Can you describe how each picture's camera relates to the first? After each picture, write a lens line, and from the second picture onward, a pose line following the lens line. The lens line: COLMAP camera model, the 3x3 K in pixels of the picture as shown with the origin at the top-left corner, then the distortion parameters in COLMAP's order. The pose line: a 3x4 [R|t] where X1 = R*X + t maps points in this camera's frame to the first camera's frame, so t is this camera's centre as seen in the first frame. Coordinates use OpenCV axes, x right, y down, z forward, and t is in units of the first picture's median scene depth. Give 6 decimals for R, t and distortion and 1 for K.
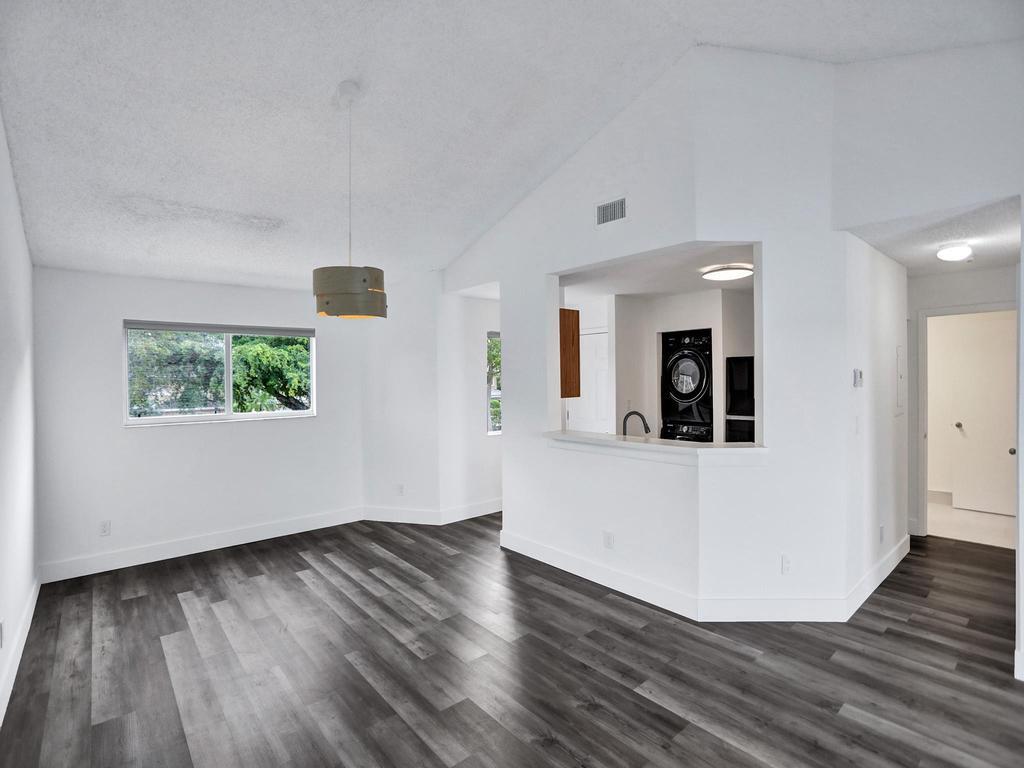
lens RADIAL K [[503.5, 0, 509.4], [0, 503.5, 381.1], [0, 0, 1]] dist [-0.061411, 0.027142]
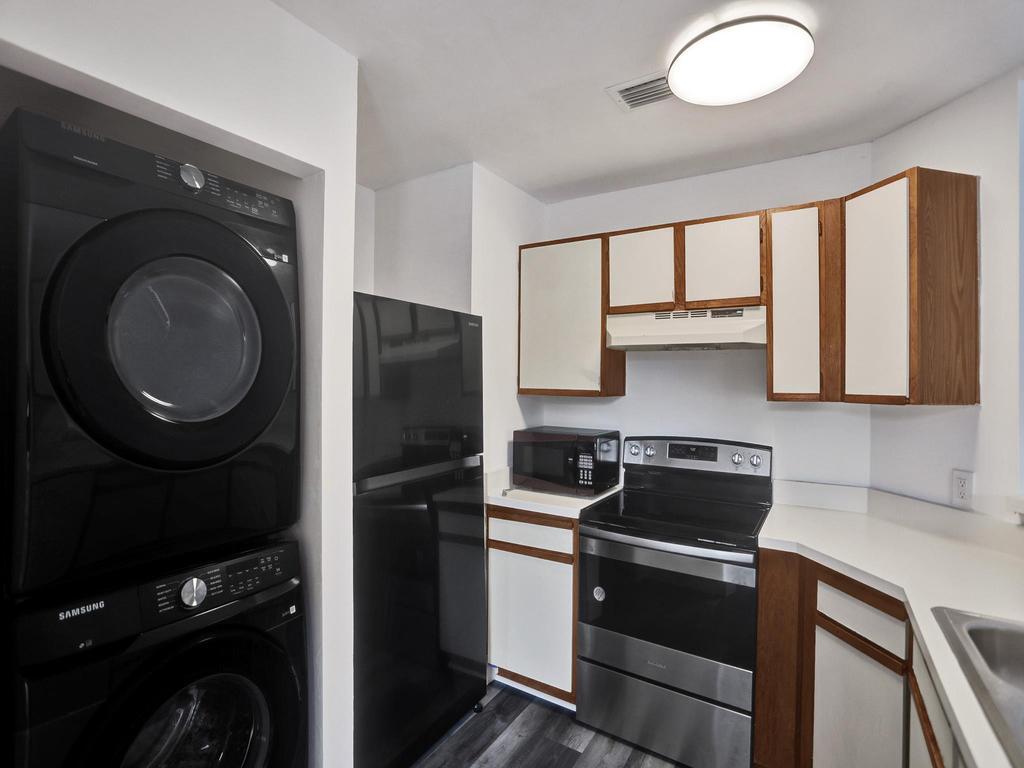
lens RADIAL K [[497.4, 0, 514.9], [0, 497.4, 379.4], [0, 0, 1]] dist [-0.063538, 0.028837]
pose [[-0.304513, 0.019411, 0.952310, 0.228816], [0.006032, 0.999812, -0.018451, 0.022918], [-0.952489, 0.000126, -0.304573, 1.822174]]
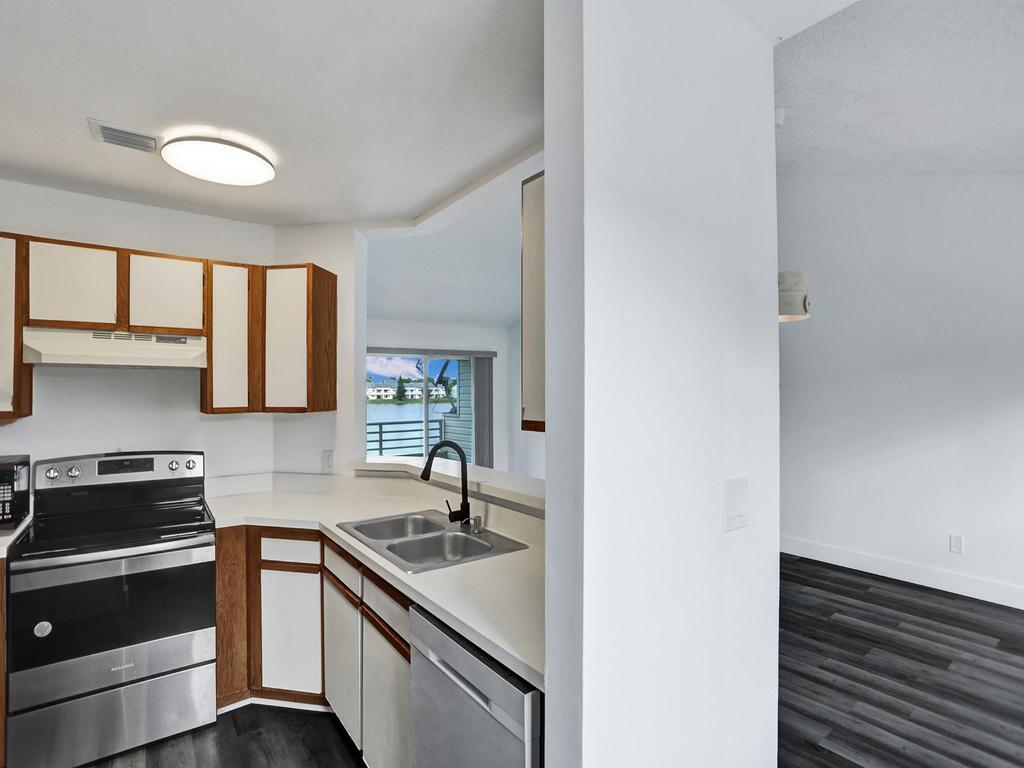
lens RADIAL K [[512.6, 0, 513.6], [0, 512.6, 387.5], [0, 0, 1]] dist [-0.065627, 0.029928]
pose [[-0.998576, 0.017338, 0.050453, 0.199266], [0.017424, 0.999847, 0.001264, 0.004528], [-0.050424, 0.002142, -0.998726, 2.118533]]
